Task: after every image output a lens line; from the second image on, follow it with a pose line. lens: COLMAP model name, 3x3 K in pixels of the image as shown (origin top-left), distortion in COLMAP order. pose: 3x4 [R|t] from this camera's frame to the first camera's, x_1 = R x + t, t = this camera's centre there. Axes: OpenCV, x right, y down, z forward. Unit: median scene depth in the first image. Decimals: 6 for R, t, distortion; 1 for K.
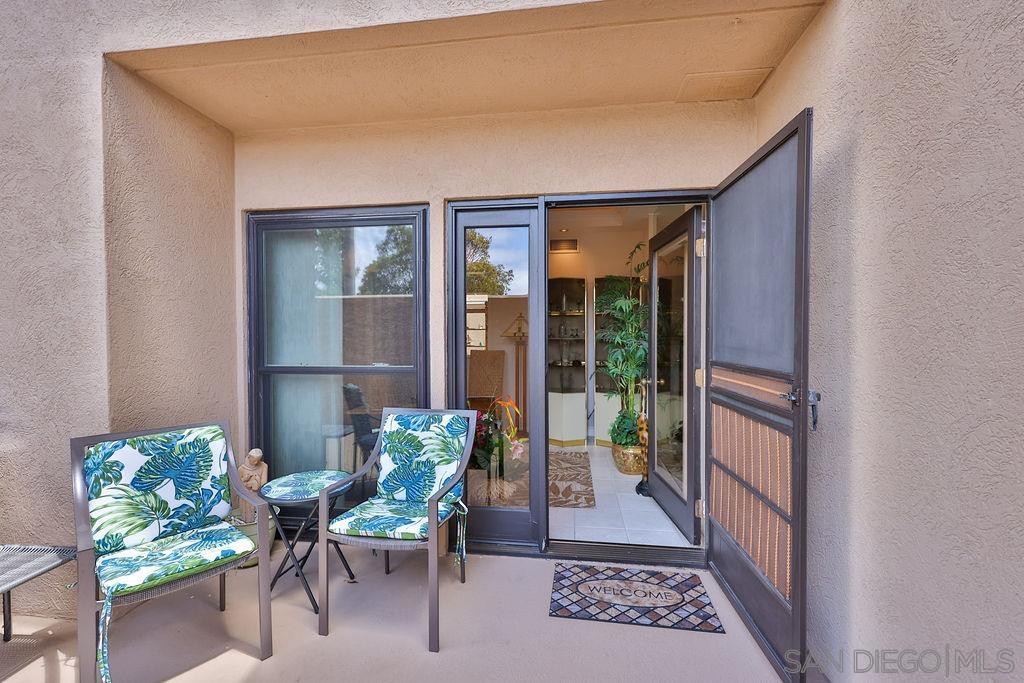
lens RADIAL K [[448.2, 0, 533.0], [0, 448.2, 339.7], [0, 0, 1]] dist [-0.000370, -0.000498]
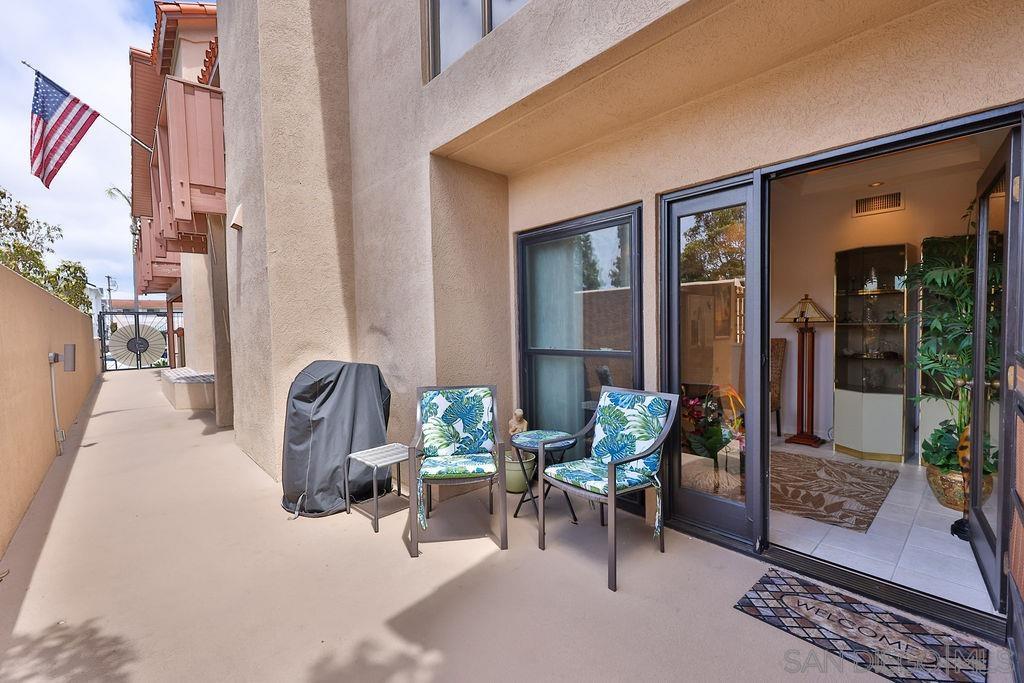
lens RADIAL K [[448.2, 0, 501.9], [0, 448.2, 343.3], [0, 0, 1]] dist [-0.000370, -0.000498]
pose [[0.746502, 0.012881, -0.665259, 0.260994], [0.009747, 0.999494, 0.030290, 0.002745], [0.665312, -0.029095, 0.745998, -0.046242]]
